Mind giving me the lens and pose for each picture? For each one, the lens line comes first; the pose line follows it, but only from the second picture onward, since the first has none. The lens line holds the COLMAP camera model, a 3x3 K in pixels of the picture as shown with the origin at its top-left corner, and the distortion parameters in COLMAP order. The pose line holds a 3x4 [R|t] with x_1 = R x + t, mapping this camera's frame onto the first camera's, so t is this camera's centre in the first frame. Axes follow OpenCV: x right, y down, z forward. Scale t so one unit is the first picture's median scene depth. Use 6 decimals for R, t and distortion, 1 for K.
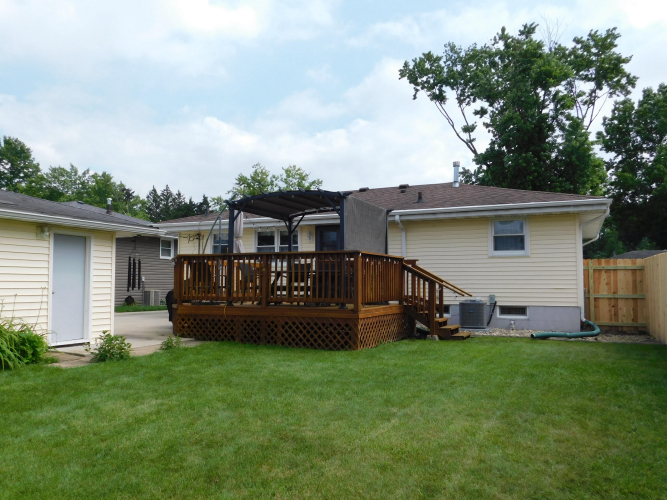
lens RADIAL K [[562.4, 0, 333.3], [0, 562.4, 269.8], [0, 0, 1]] dist [0.006187, -0.003160]
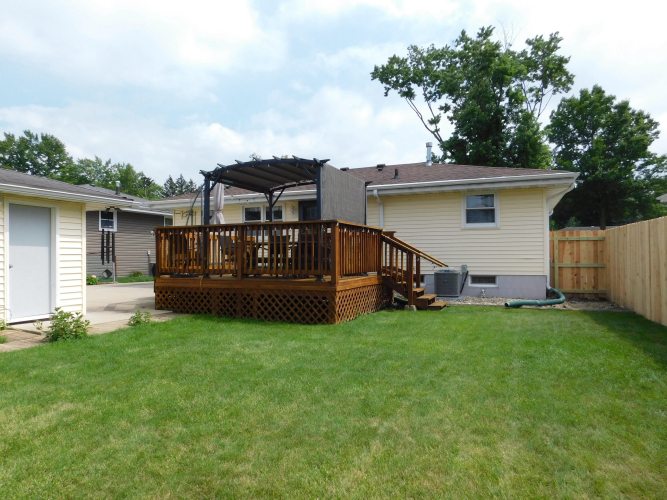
lens RADIAL K [[467.0, 0, 315.3], [0, 467.0, 252.5], [0, 0, 1]] dist [-0.088621, 0.026764]
pose [[0.999894, -0.006631, -0.012982, 0.012061], [0.006852, 0.999831, 0.017047, 0.004003], [0.012867, -0.017134, 0.999770, 0.121387]]
